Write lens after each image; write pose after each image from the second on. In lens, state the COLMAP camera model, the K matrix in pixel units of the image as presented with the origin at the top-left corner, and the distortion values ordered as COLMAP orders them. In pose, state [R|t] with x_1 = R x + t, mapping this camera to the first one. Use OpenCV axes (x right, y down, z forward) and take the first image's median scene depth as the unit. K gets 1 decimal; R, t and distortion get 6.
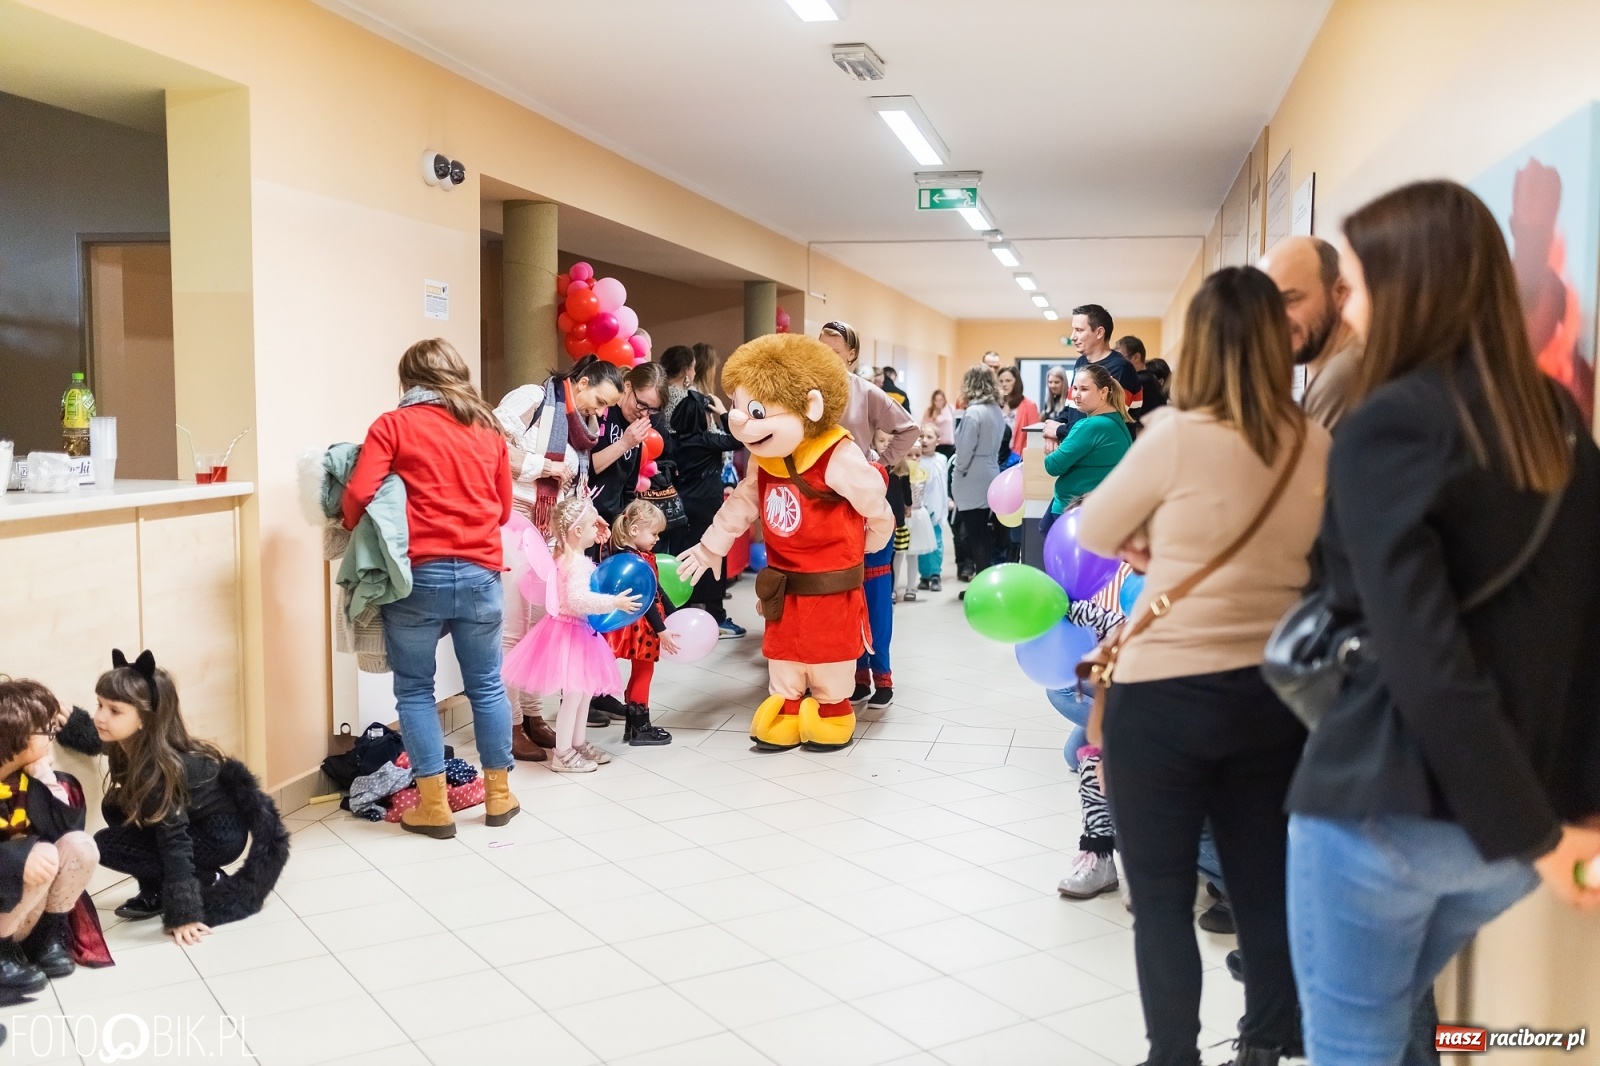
lens RADIAL K [[1507.6, 0, 800.0], [0, 1507.6, 533.0], [0, 0, 1]] dist [0.002065, 0.008707]
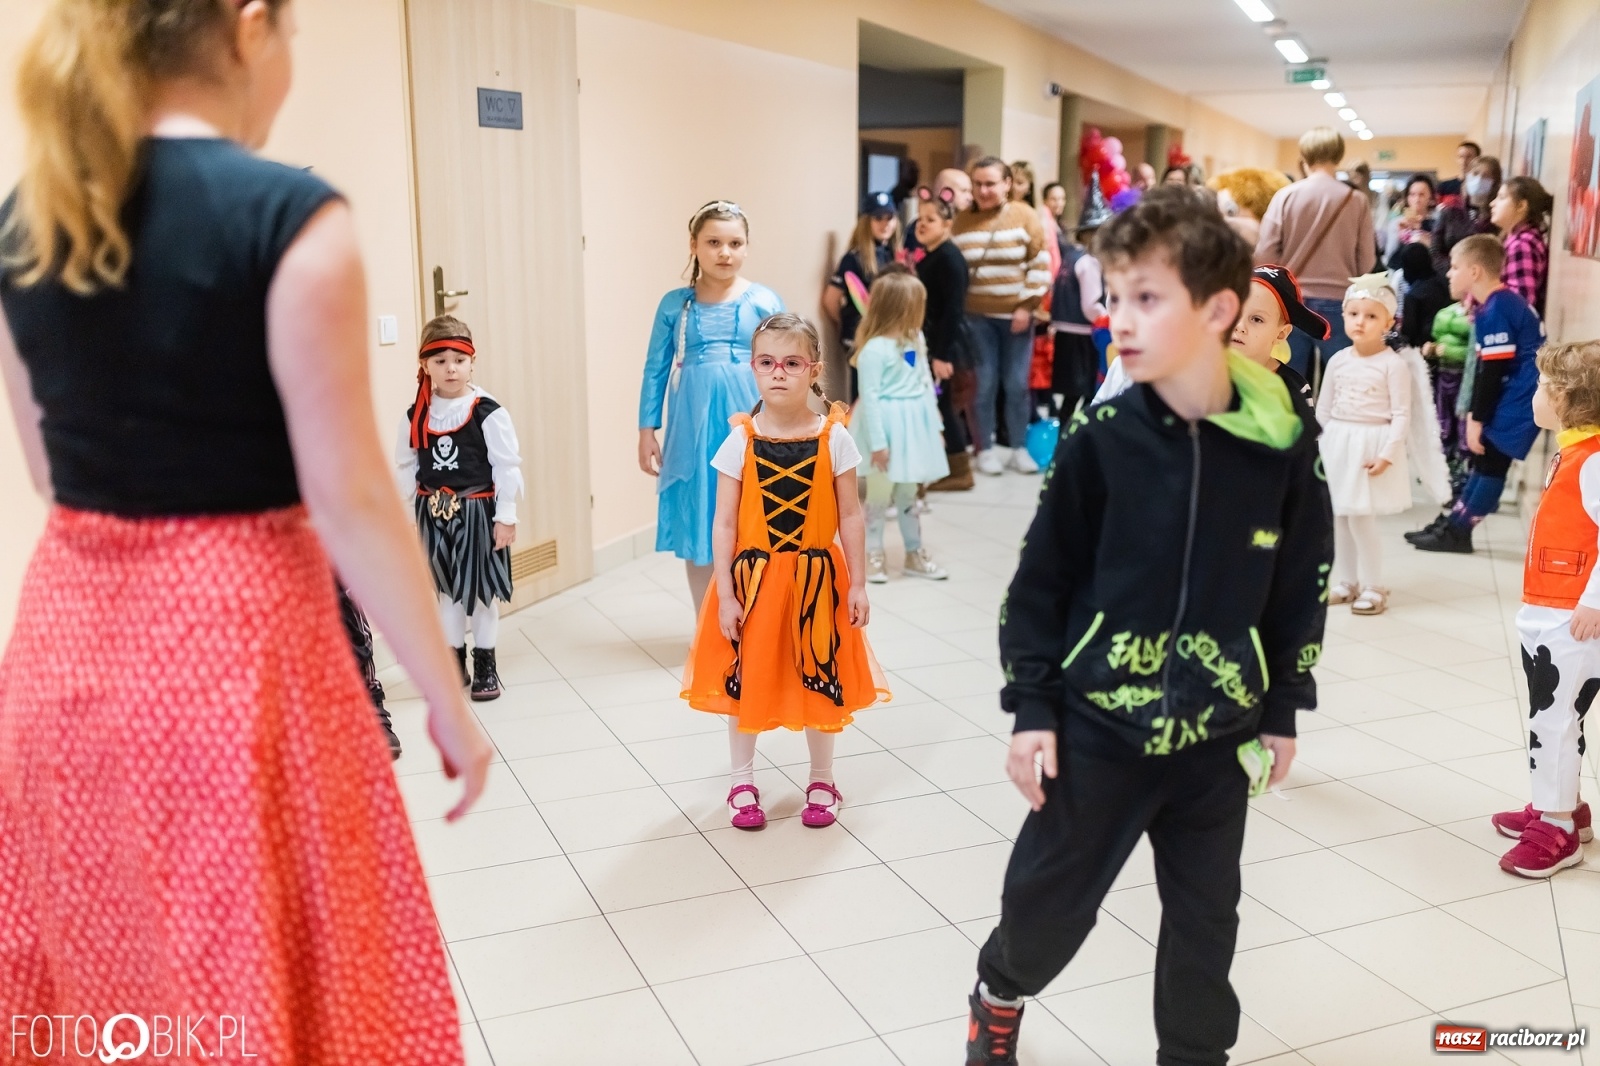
lens RADIAL K [[1507.6, 0, 800.0], [0, 1507.6, 533.0], [0, 0, 1]] dist [0.002065, 0.008707]
pose [[0.983639, 0.026071, -0.178253, -0.241220], [-0.004309, 0.992595, 0.121392, 0.119222], [0.180098, -0.118638, 0.976468, -1.305273]]
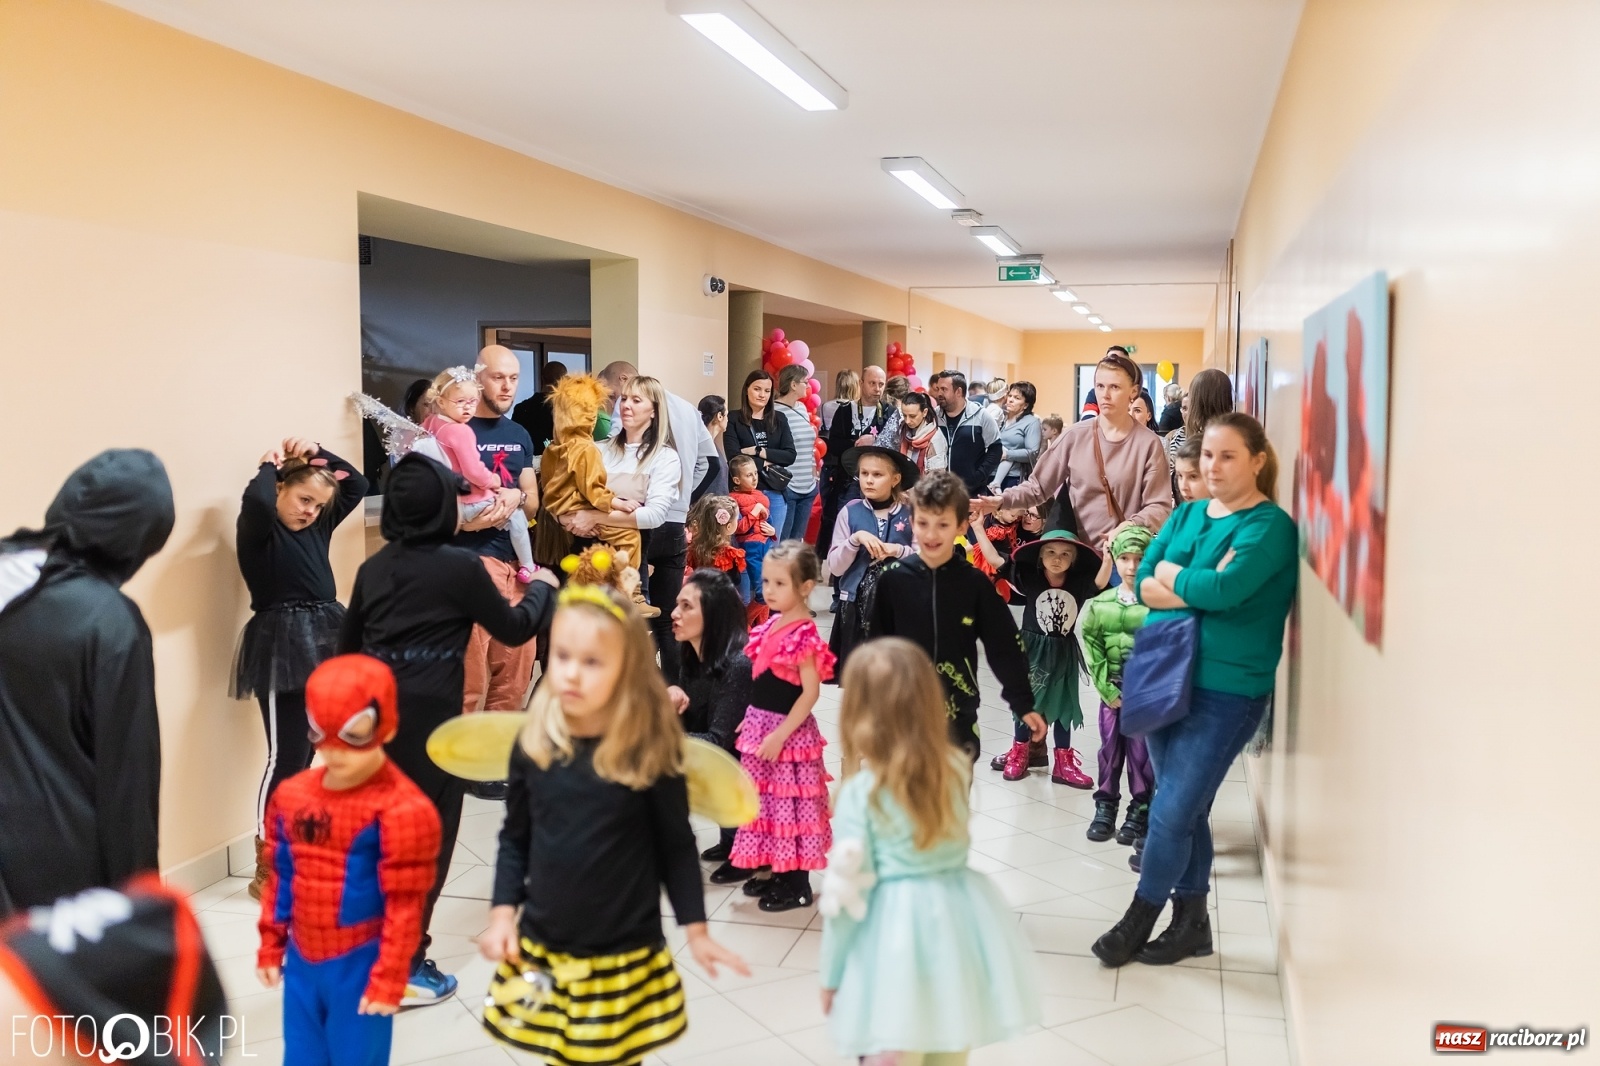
lens RADIAL K [[1507.6, 0, 800.0], [0, 1507.6, 533.0], [0, 0, 1]] dist [0.002065, 0.008707]
pose [[0.999077, -0.001528, -0.042925, -0.089249], [0.001831, 0.999974, 0.007029, 0.023494], [0.042913, -0.007101, 0.999054, -0.800828]]
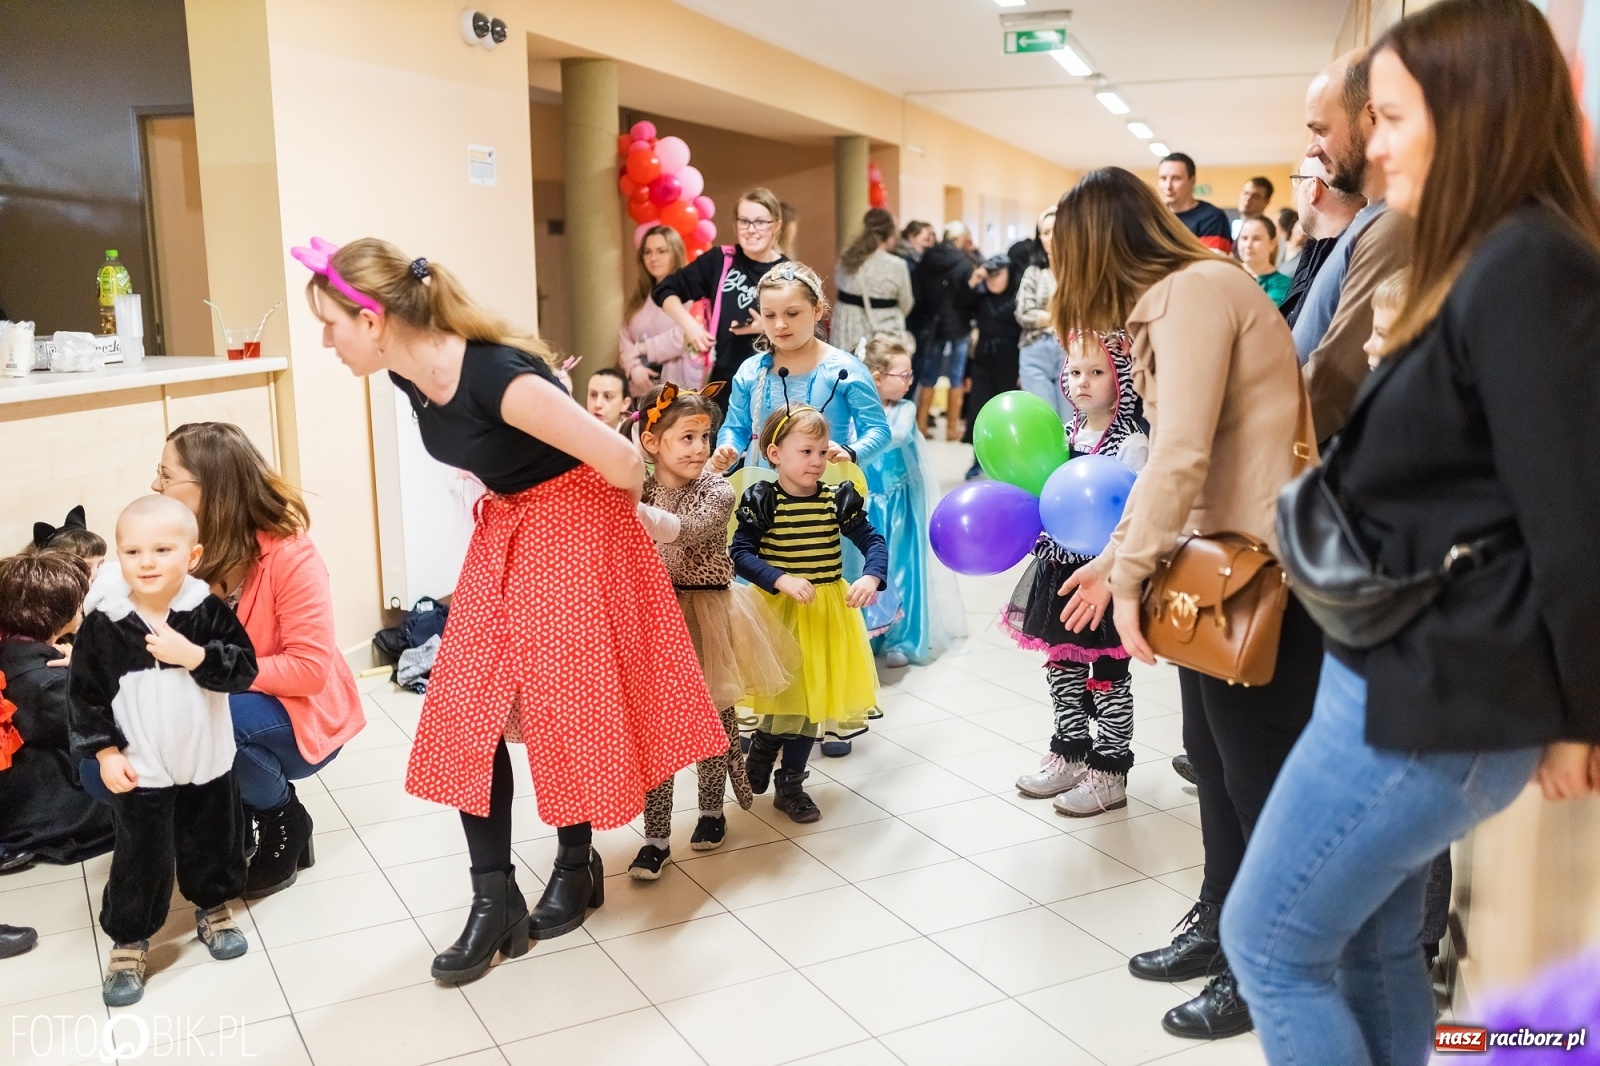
lens RADIAL K [[1507.6, 0, 800.0], [0, 1507.6, 533.0], [0, 0, 1]] dist [0.002065, 0.008707]
pose [[0.996055, -0.006204, -0.088519, 0.061454], [0.014236, 0.995804, 0.090403, -0.003521], [0.087587, -0.091306, 0.991964, 0.033555]]
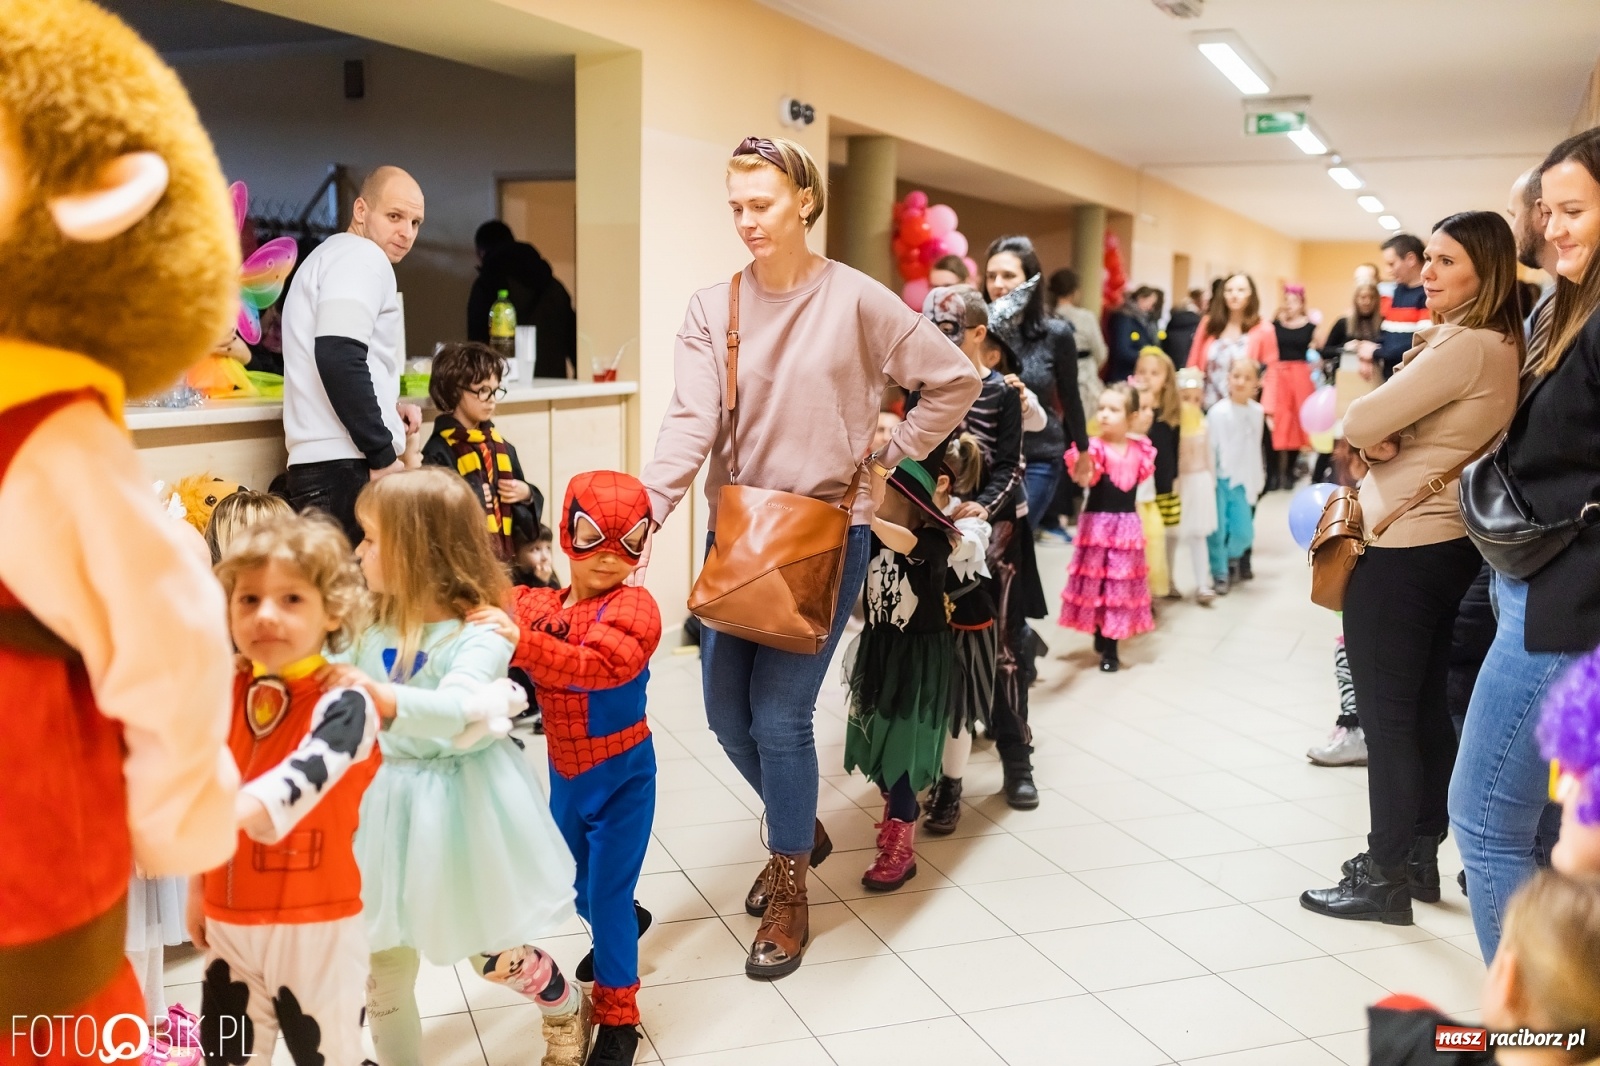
lens RADIAL K [[1507.6, 0, 800.0], [0, 1507.6, 533.0], [0, 0, 1]] dist [0.002065, 0.008707]
pose [[0.975585, 0.039845, -0.215977, 0.029548], [-0.028838, 0.998131, 0.053875, 0.017630], [0.217720, -0.046331, 0.974911, -0.151324]]
